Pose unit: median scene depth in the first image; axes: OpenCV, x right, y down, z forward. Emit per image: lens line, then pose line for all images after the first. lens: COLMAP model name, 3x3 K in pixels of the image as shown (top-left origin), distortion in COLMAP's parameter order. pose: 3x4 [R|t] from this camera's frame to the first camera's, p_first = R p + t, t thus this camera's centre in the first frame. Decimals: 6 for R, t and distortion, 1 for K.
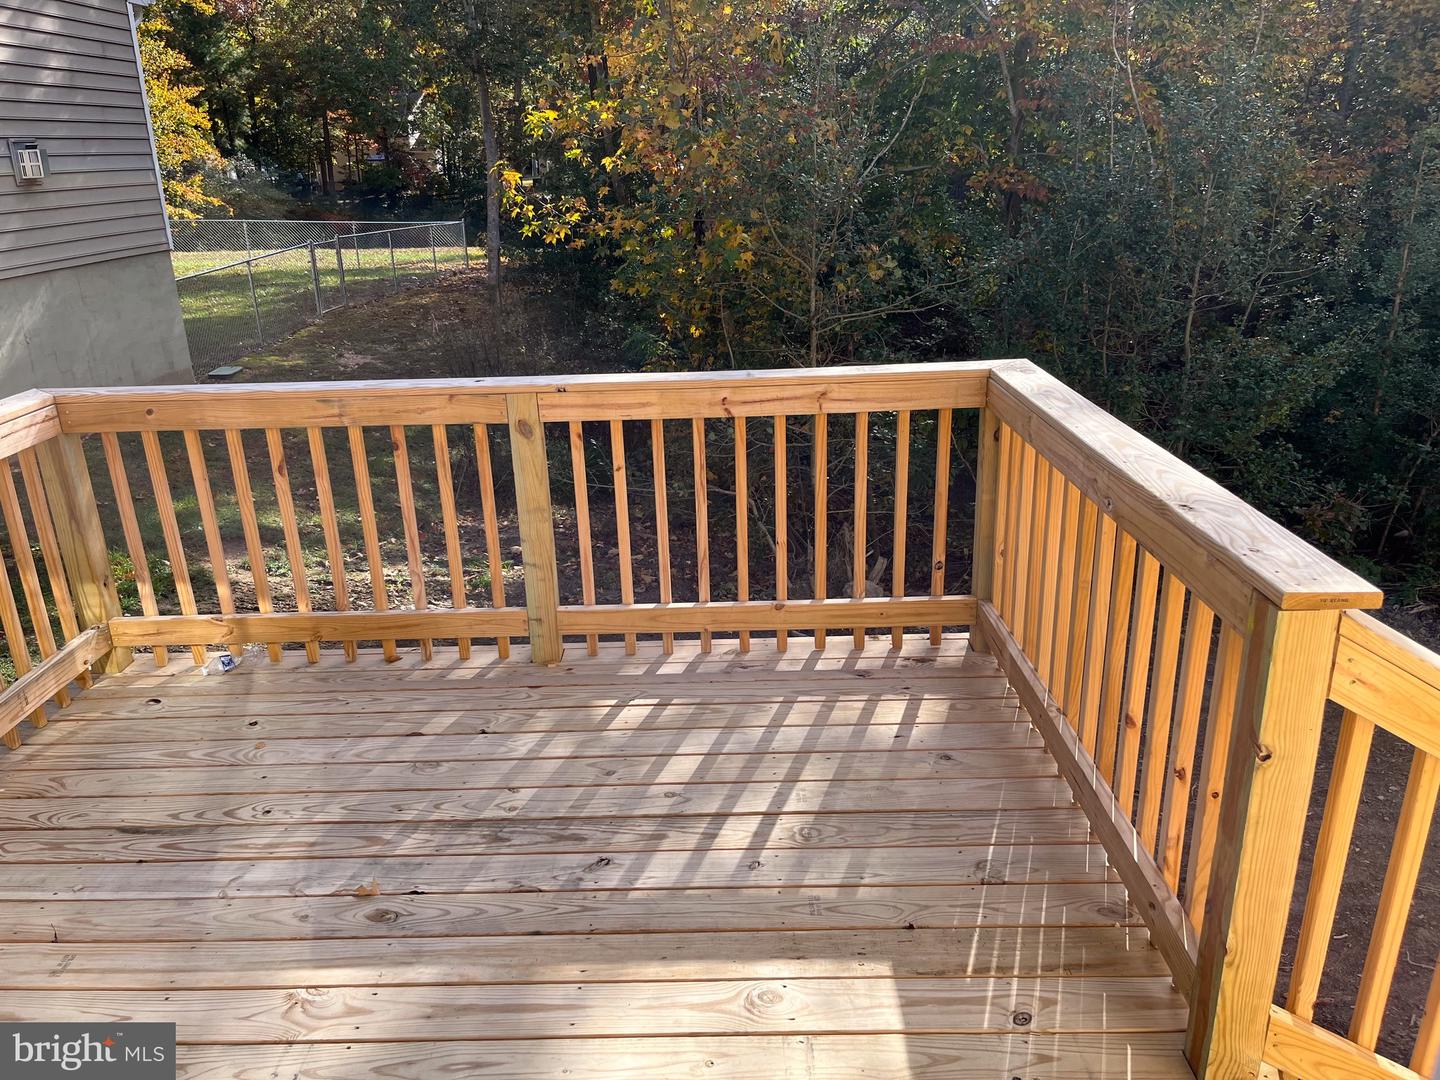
lens RADIAL K [[1089.9, 0, 704.9], [0, 1089.9, 546.3], [0, 0, 1]] dist [0.053739, -0.087054]
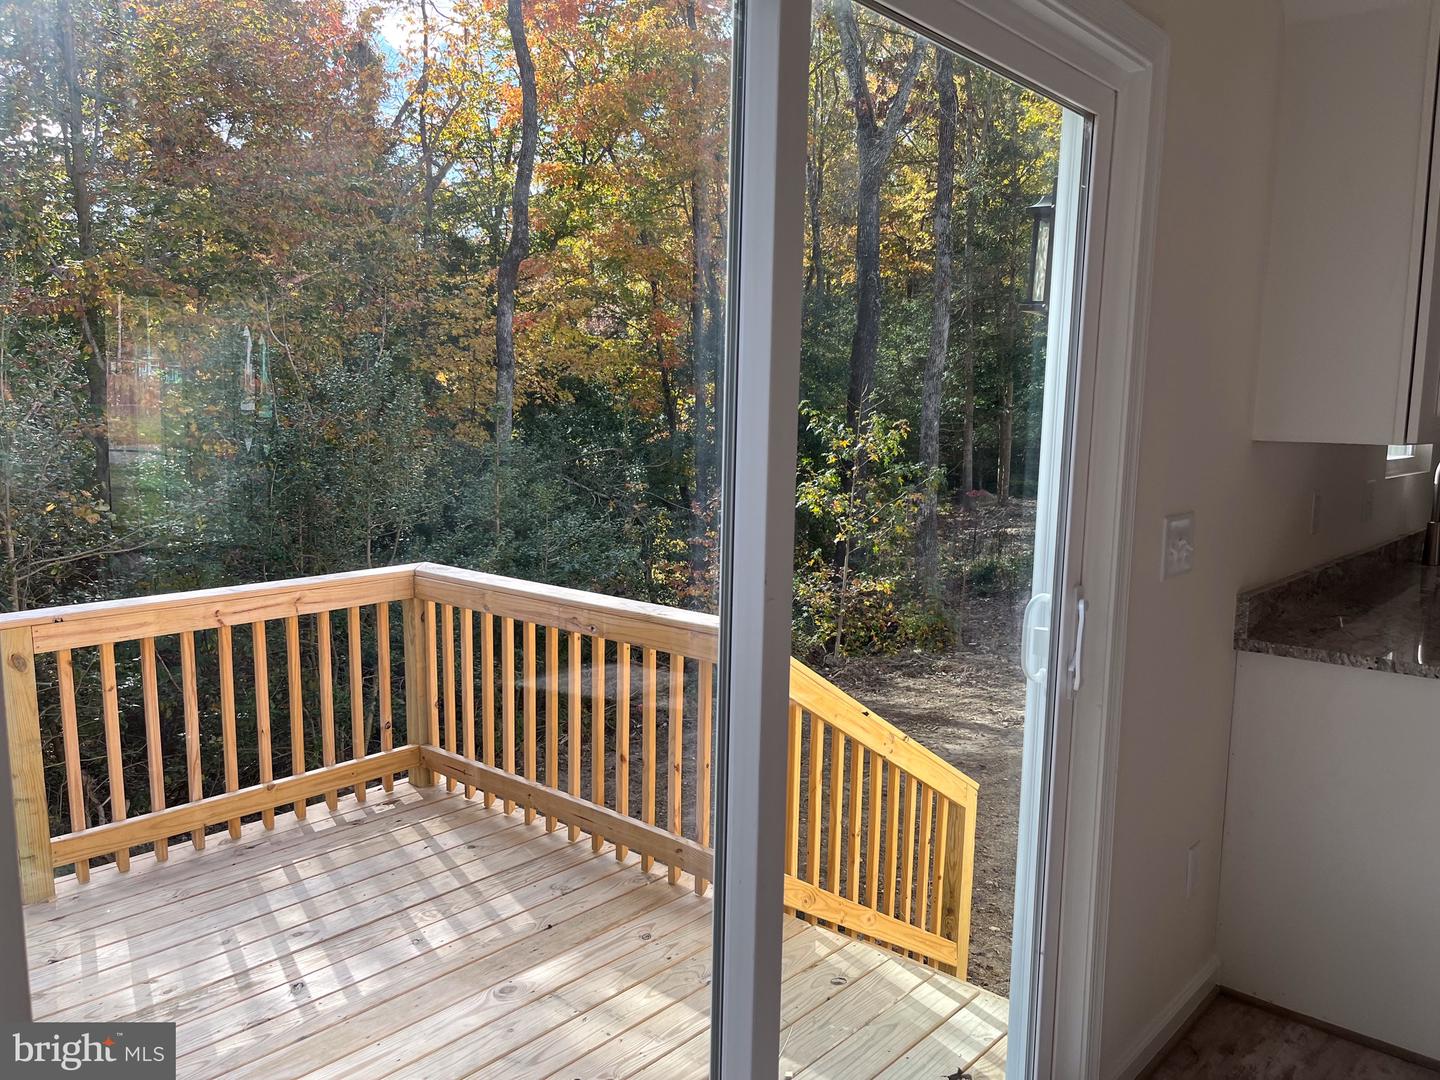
lens RADIAL K [[1089.9, 0, 728.7], [0, 1089.9, 544.0], [0, 0, 1]] dist [0.053739, -0.087054]
pose [[0.646630, -0.056595, 0.760702, -0.472642], [0.221203, 0.968305, -0.115992, 0.047094], [-0.730027, 0.243274, 0.638654, -0.150307]]
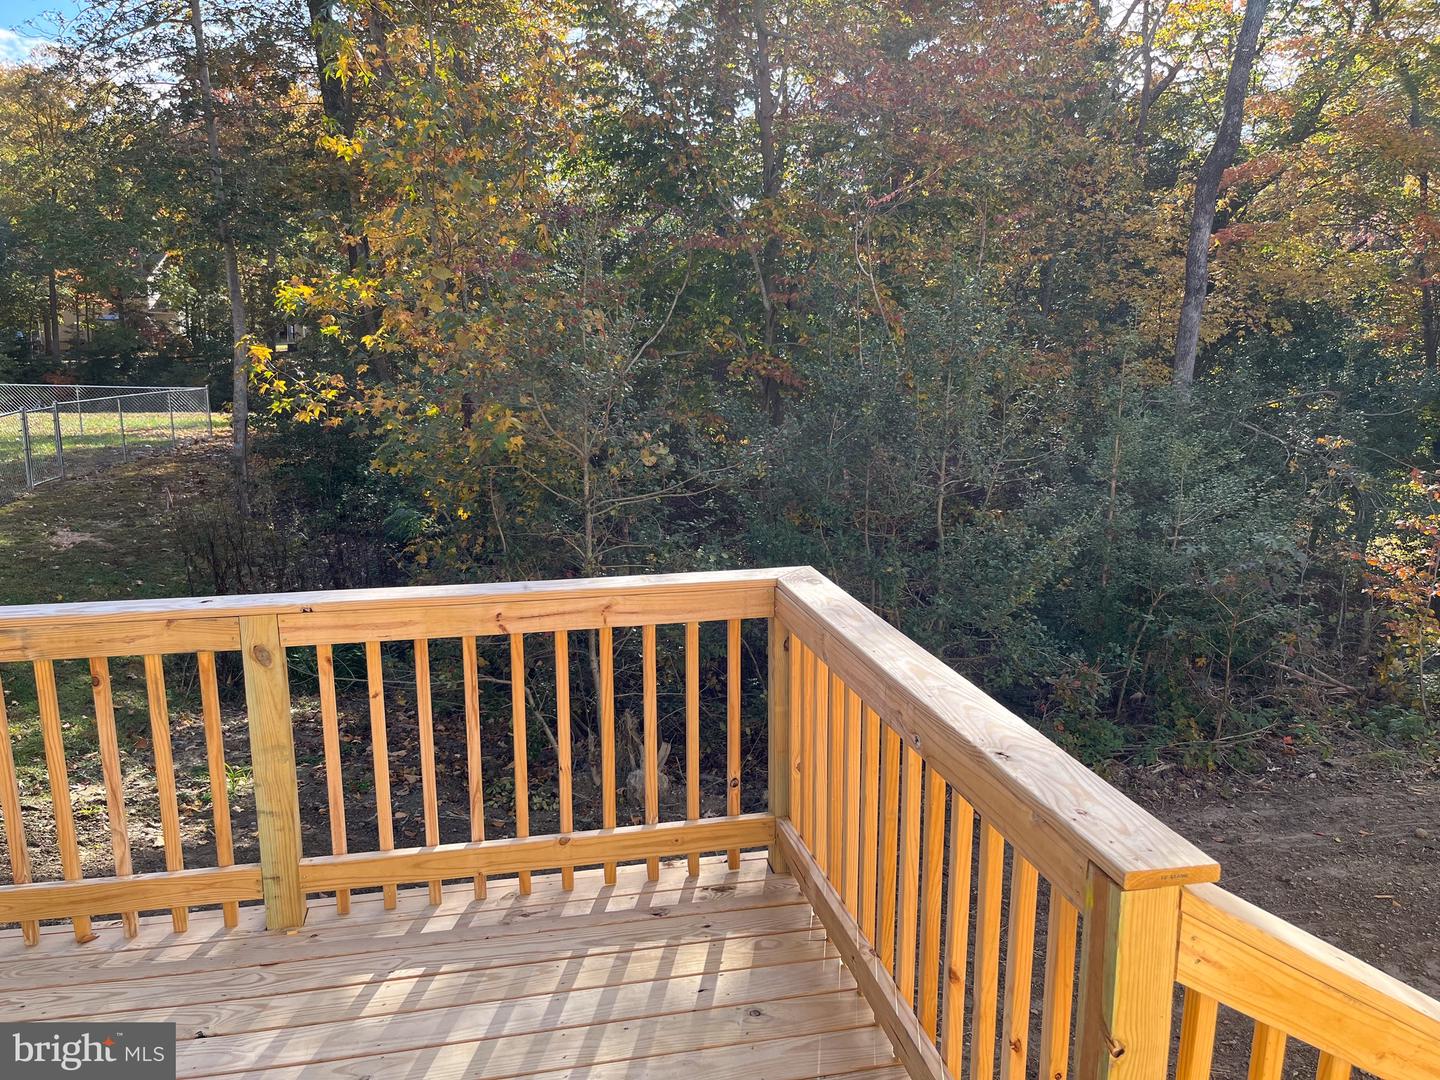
lens RADIAL K [[1089.9, 0, 732.7], [0, 1089.9, 545.9], [0, 0, 1]] dist [0.053739, -0.087054]
pose [[0.972848, -0.011332, 0.231169, -0.002183], [0.045425, 0.988723, -0.142699, -0.048654], [-0.226945, 0.149325, 0.962392, 0.062736]]
